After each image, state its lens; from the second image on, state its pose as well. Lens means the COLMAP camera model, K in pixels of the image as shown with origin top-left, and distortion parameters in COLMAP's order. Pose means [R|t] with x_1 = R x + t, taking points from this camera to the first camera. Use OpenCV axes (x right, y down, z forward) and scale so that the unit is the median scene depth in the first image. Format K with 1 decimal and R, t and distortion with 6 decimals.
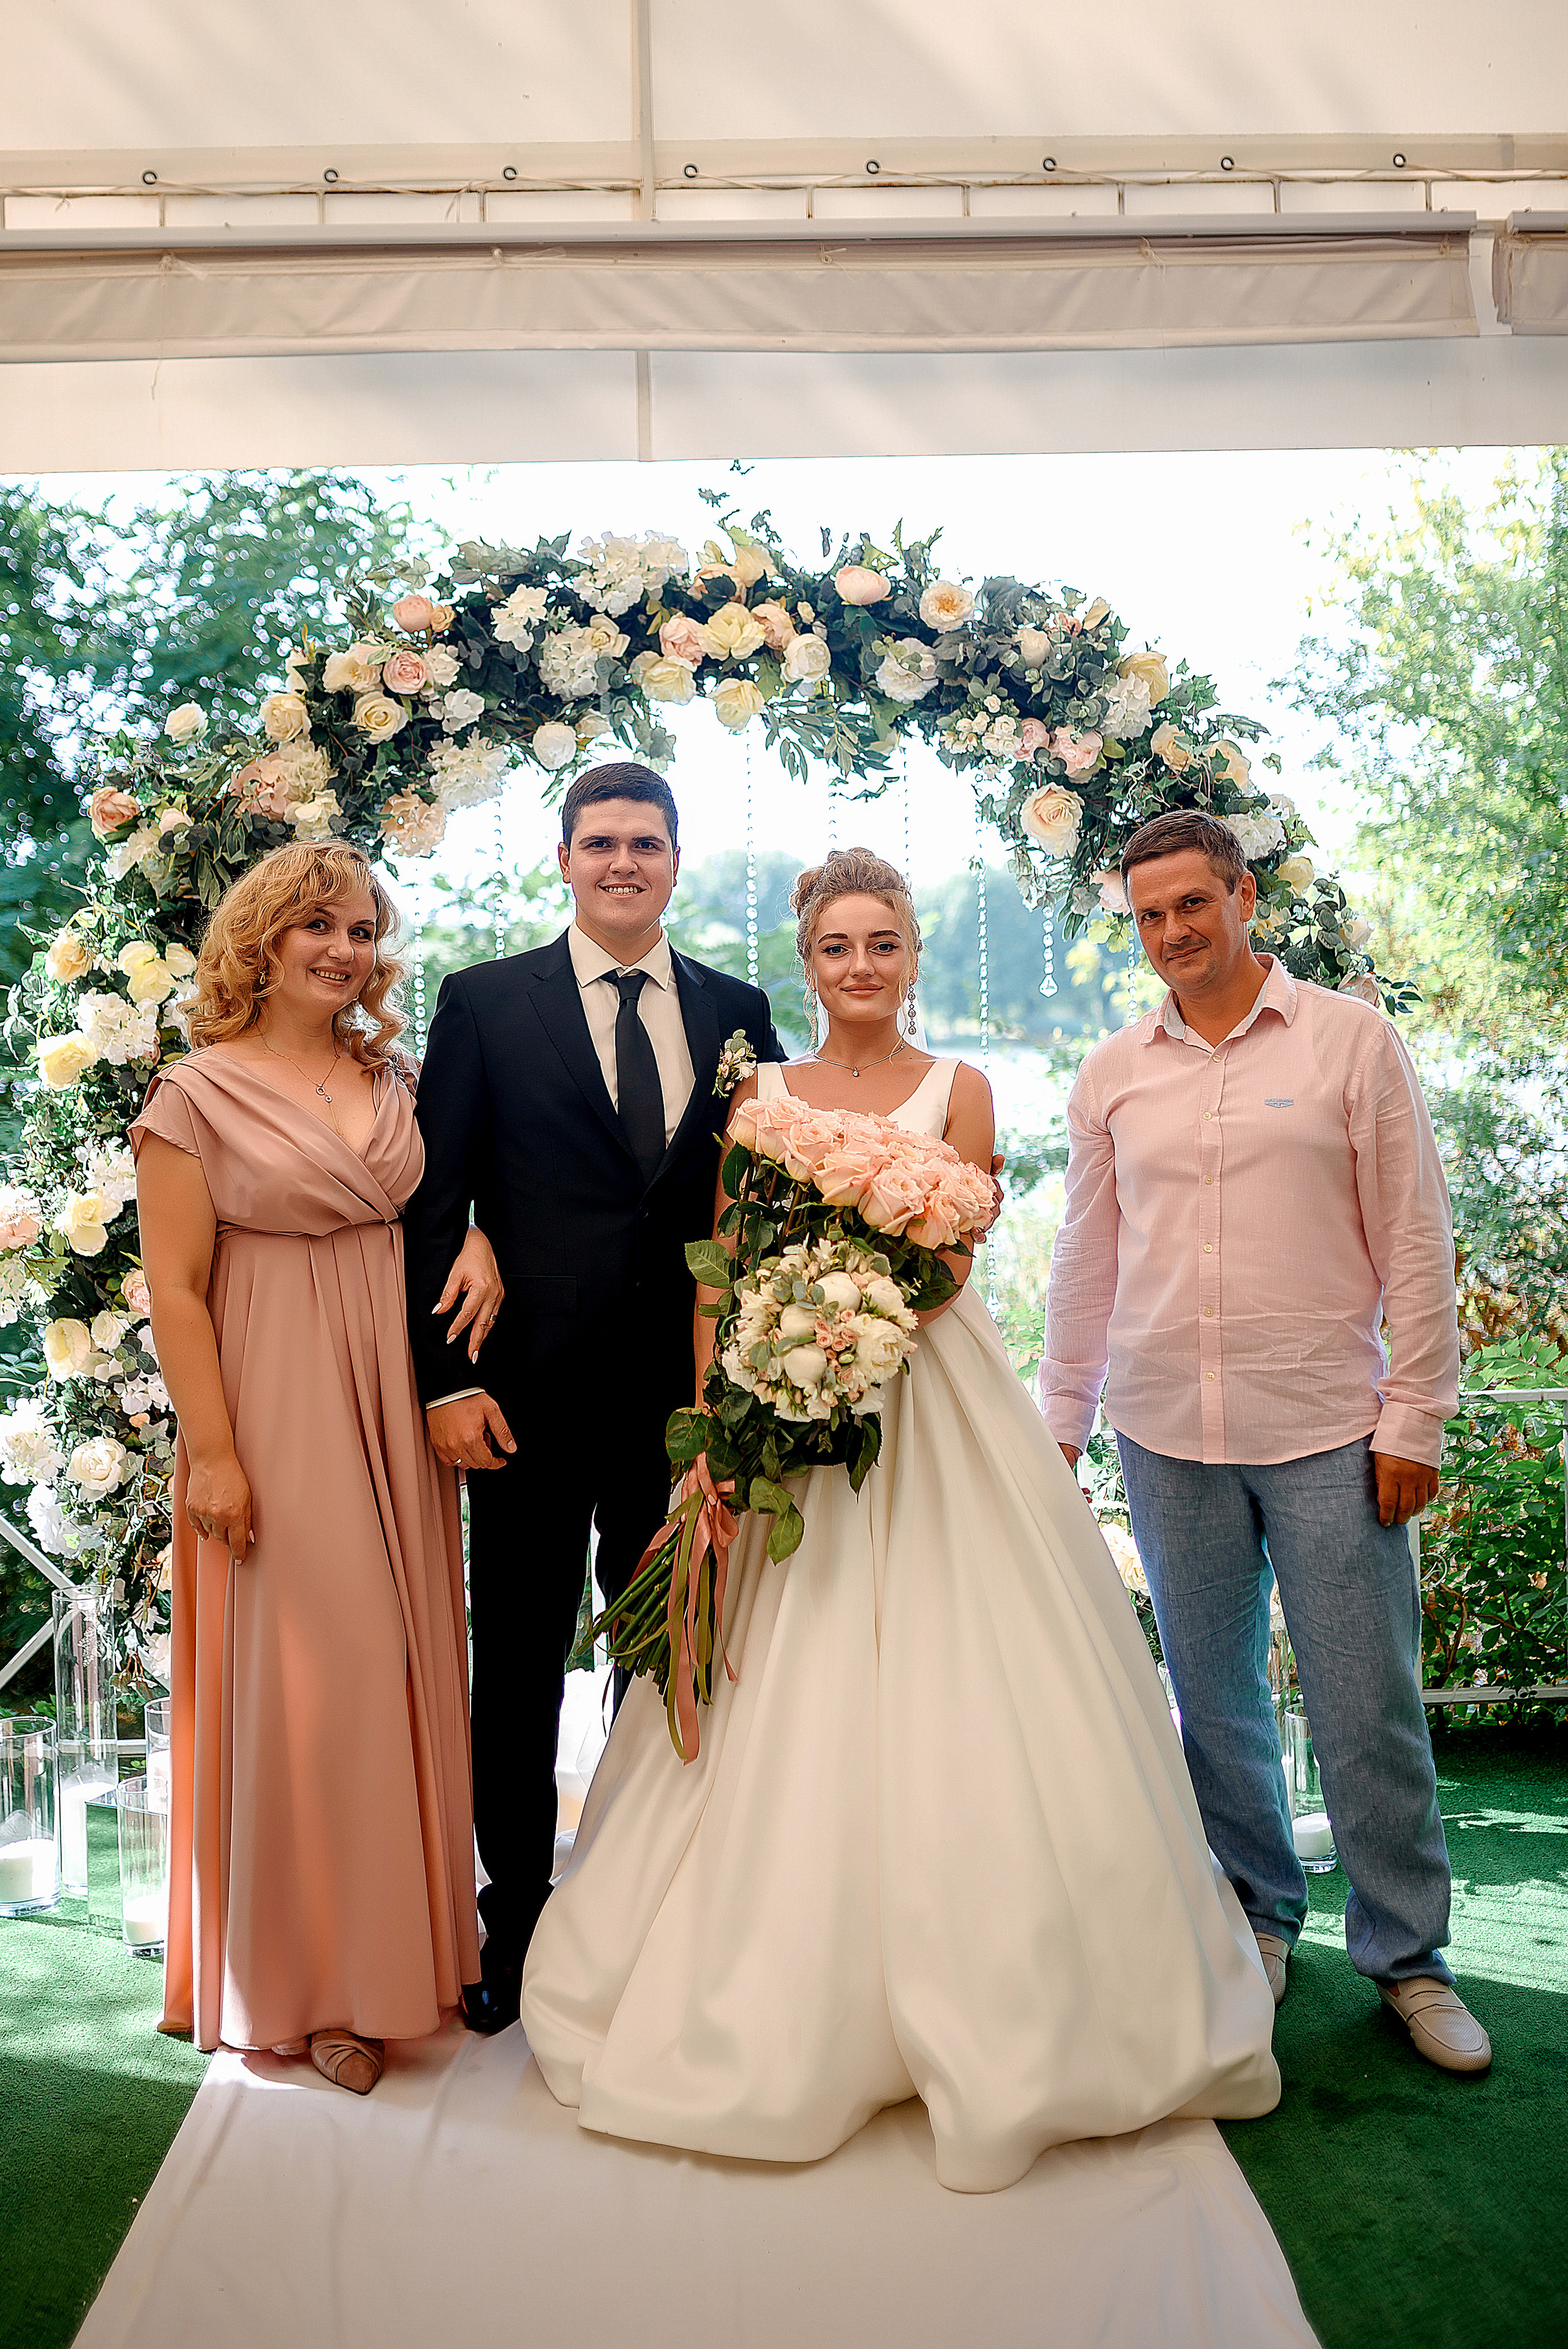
lens RADIAL K [[2431.8, 0, 720.6], [0, 2431.8, 1026.4], [0, 0, 1]] dist [-0.020464, 0.000000]
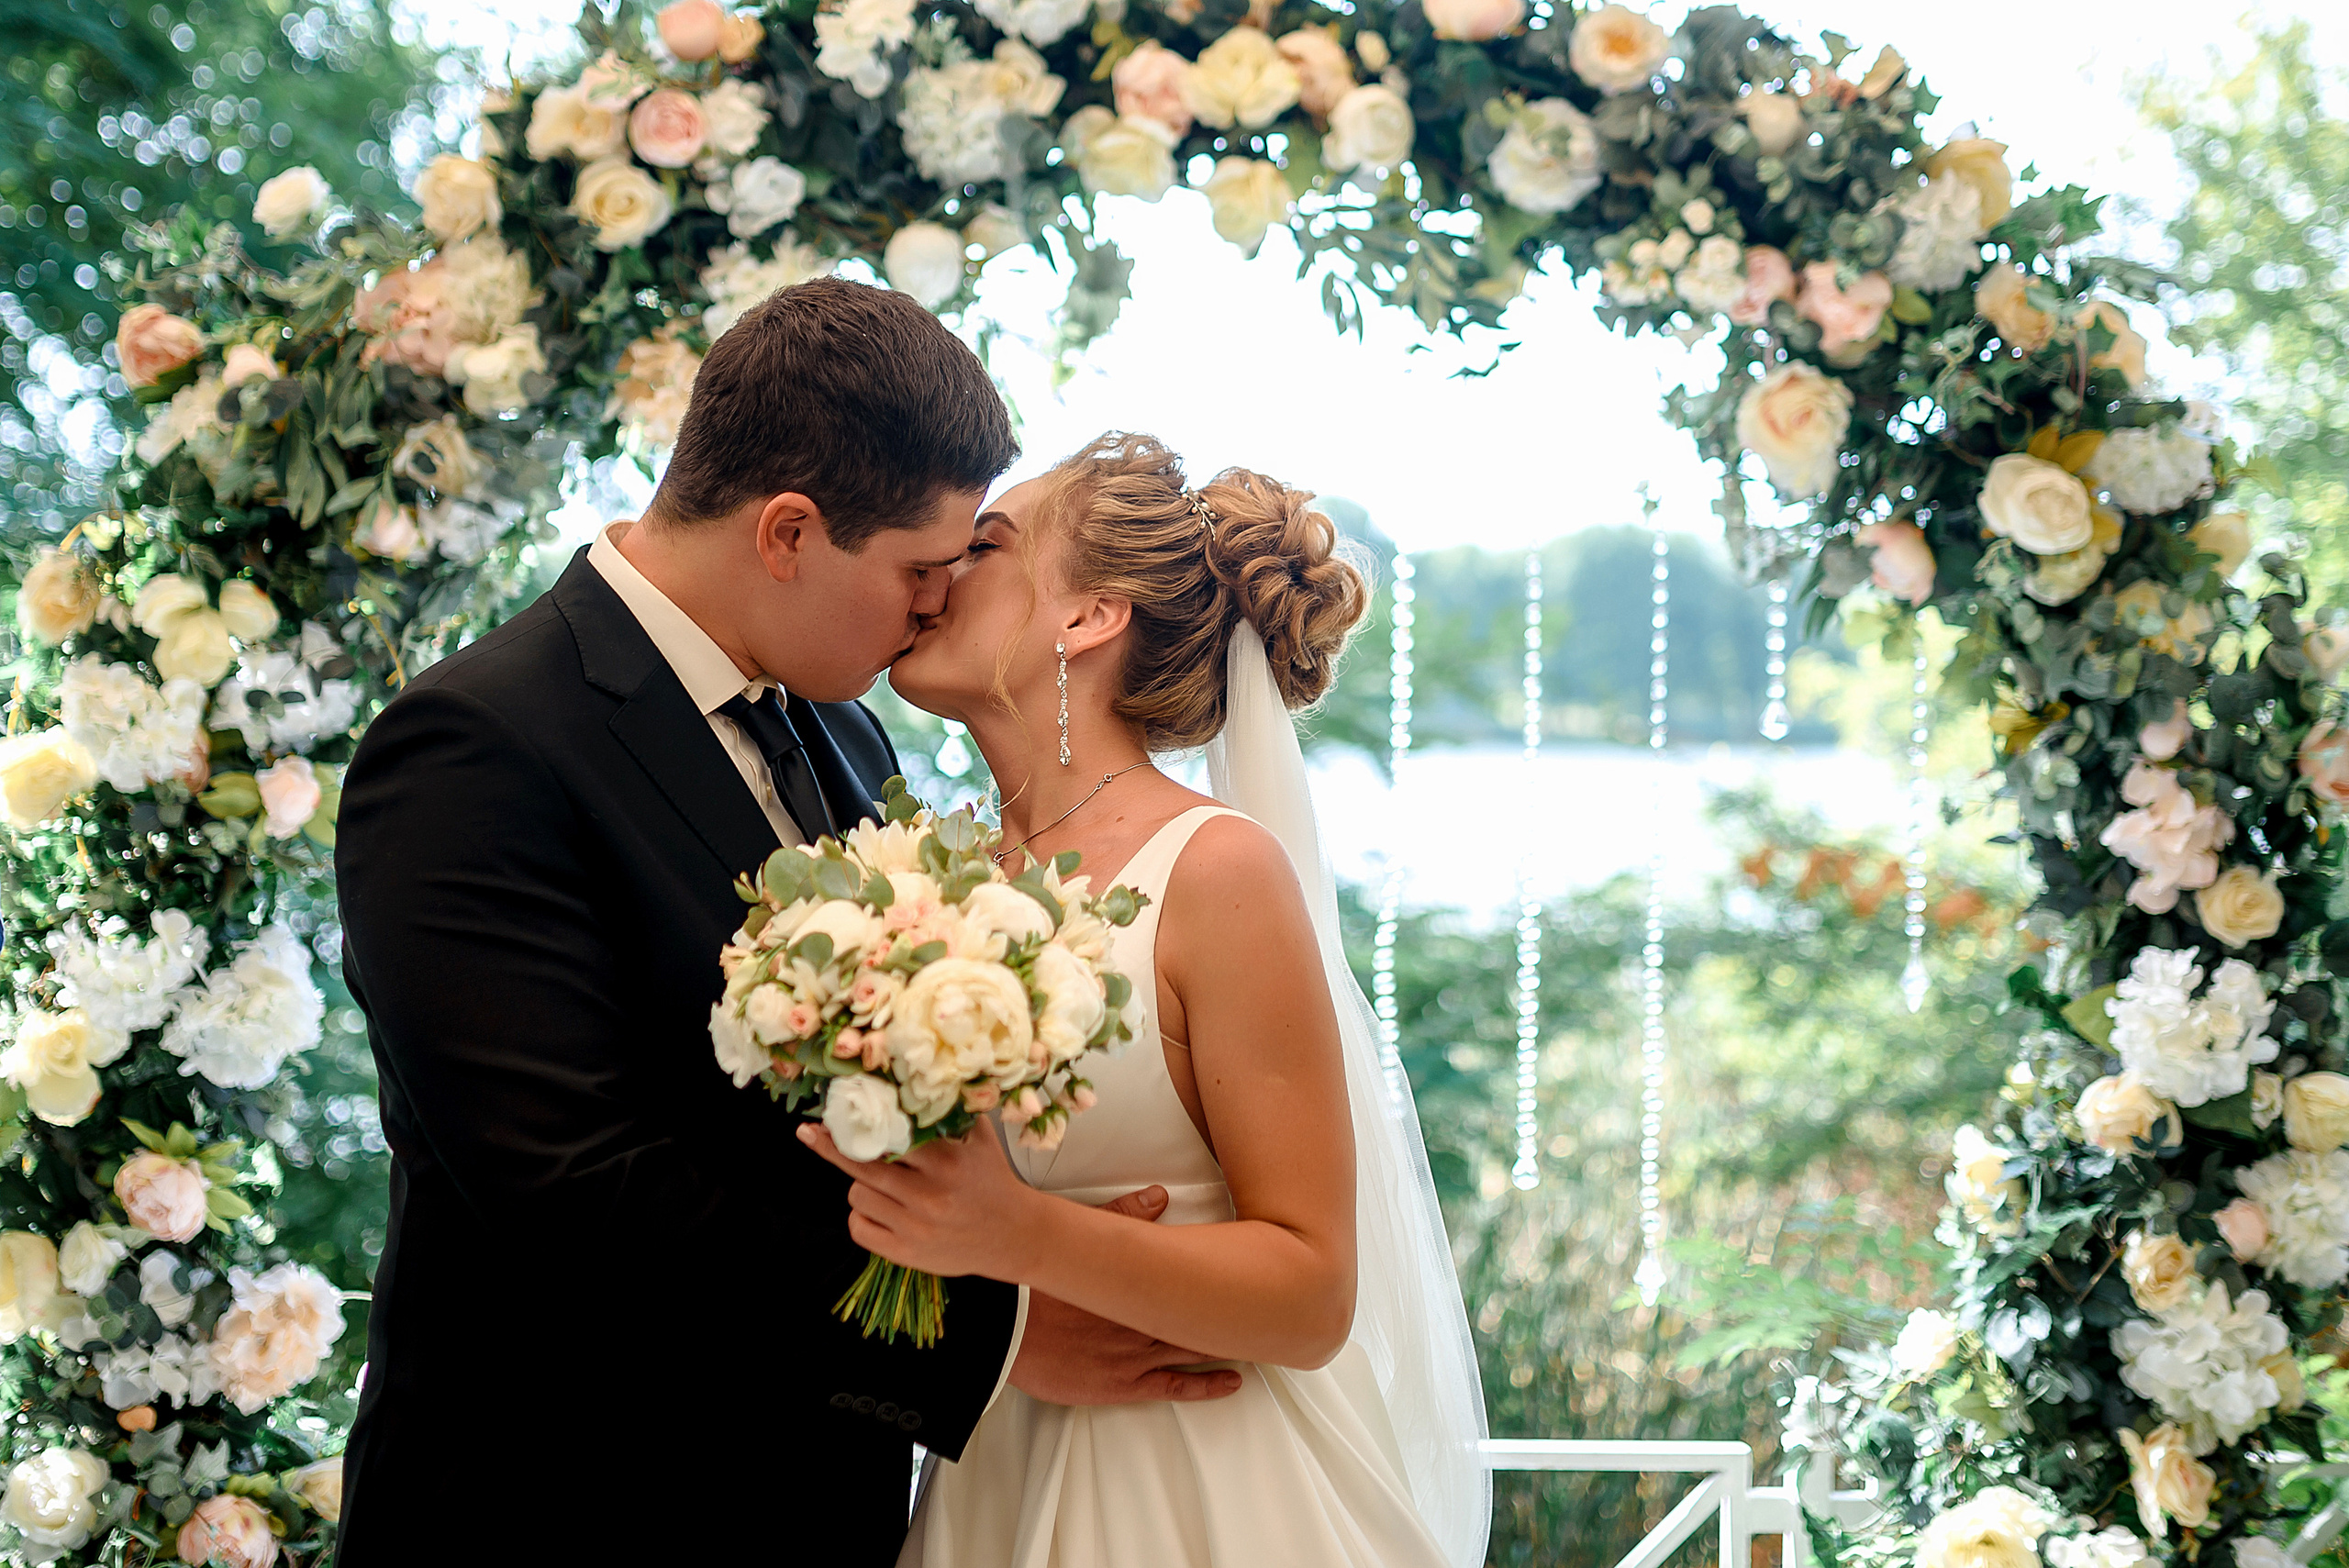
lens RADIAL K [[2977.8, 0, 1147.9], [0, 2977.8, 554.1], [0, 0, 1]] dist [-0.040633, 0.000000]
pose [[0.998134, 0.040779, -0.045449, 0.019158], [-0.043117, 0.997731, -0.051717, -0.013570], [0.043237, 0.053580, 0.997627, 0.307712]]
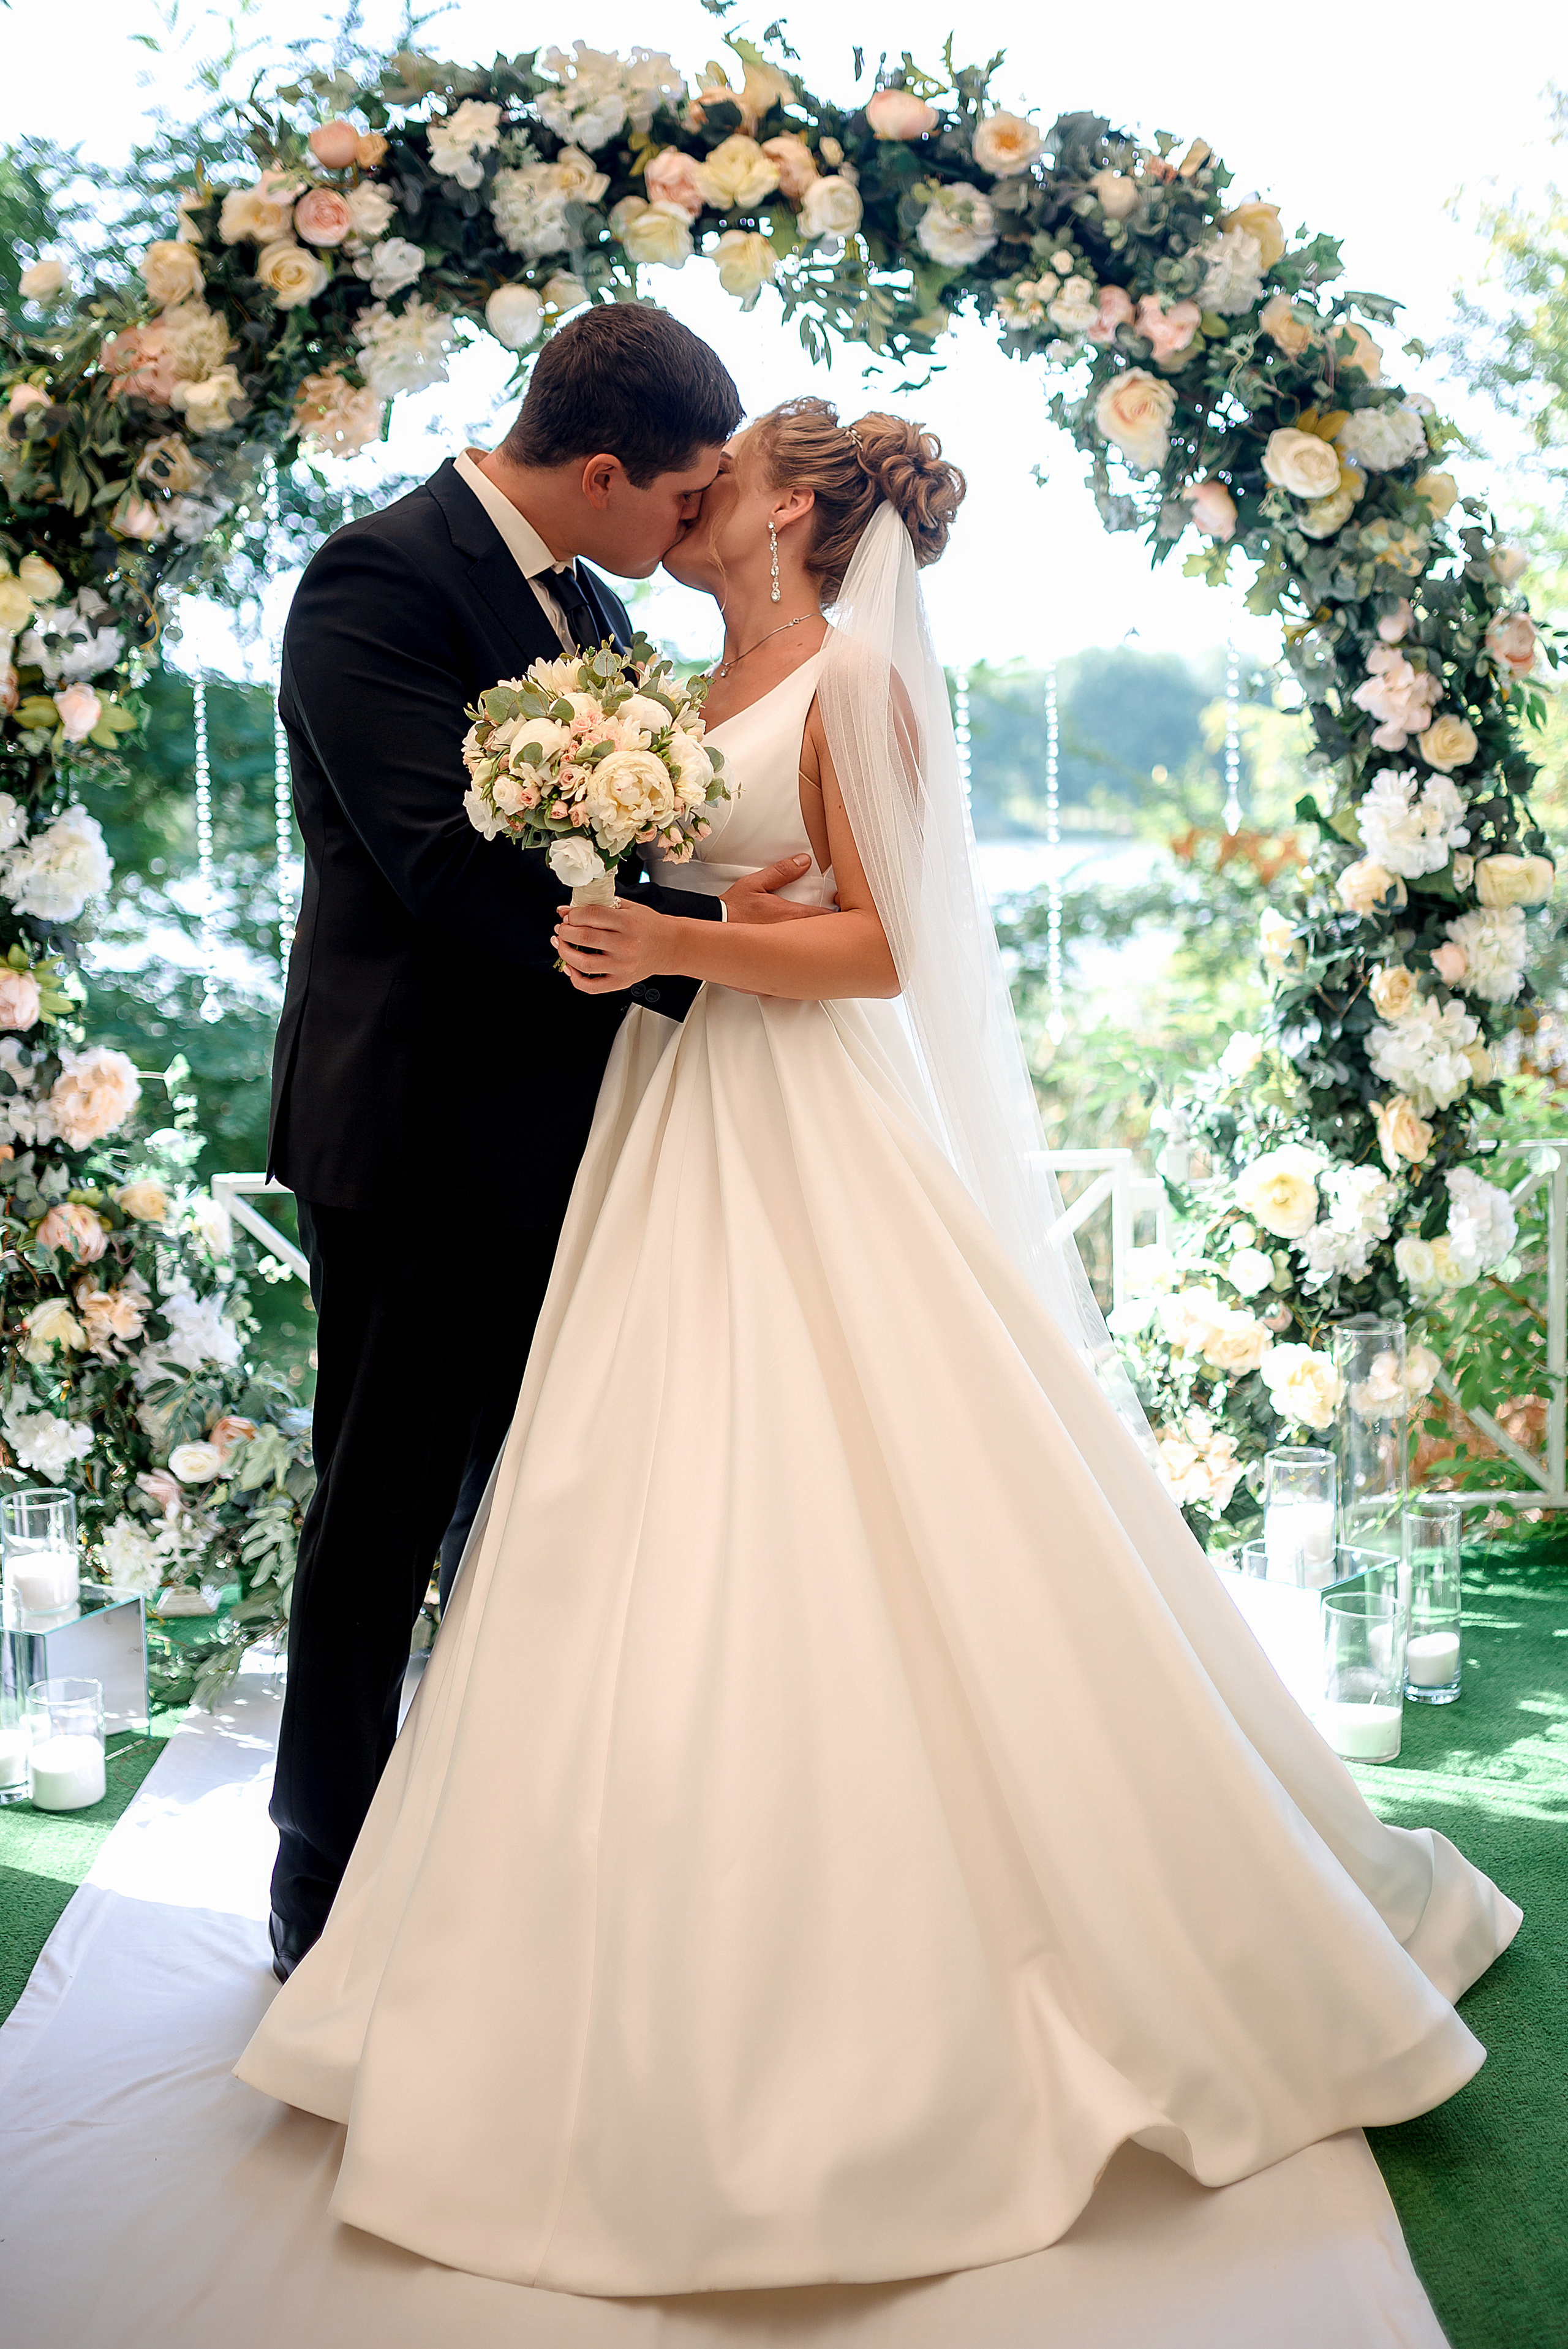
lens RADIAL K [[2566.4, 0, 892.0], [0, 2566.4, 1035.6], [0, 0, 1]] dist [-0.038995, 0.000000]
pose [[0.999600, 0.004682, 0.027902, 0.033307], [-0.006838, 0.996953, 0.077700, 0.053929], [-0.027453, -0.077859, 0.996586, 0.144876]]
